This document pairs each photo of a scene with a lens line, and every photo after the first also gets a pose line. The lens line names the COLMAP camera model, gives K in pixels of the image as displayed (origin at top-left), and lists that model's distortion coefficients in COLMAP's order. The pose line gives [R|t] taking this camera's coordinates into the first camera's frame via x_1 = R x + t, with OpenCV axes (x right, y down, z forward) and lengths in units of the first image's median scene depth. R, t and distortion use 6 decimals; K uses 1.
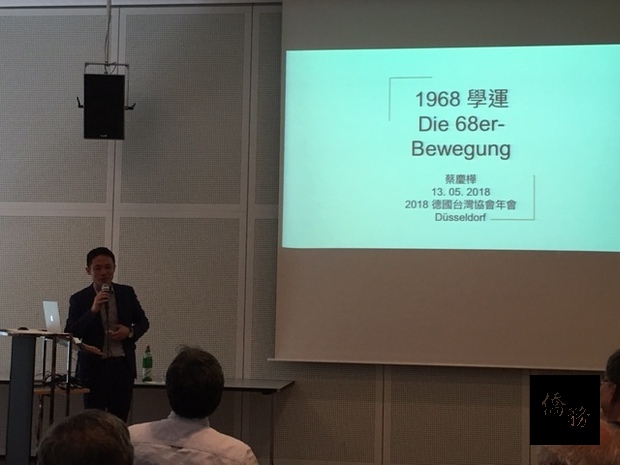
lens RADIAL K [[992.1, 0, 310.0], [0, 992.1, 232.5], [0, 0, 1]] dist [0.013595, 0.030480]
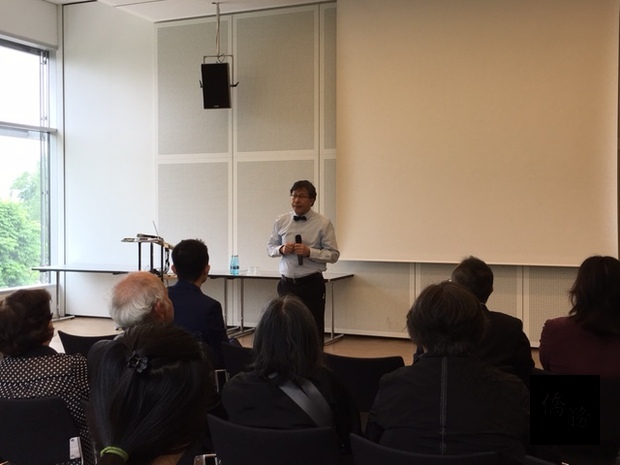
lens RADIAL K [[750.7, 0, 310.0], [0, 750.7, 232.5], [0, 0, 1]] dist [0.016500, 0.004973]
pose [[0.960760, -0.012250, -0.277111, 0.221814], [0.035840, 0.996132, 0.080224, 0.002997], [0.275056, -0.087008, 0.957483, -0.030930]]
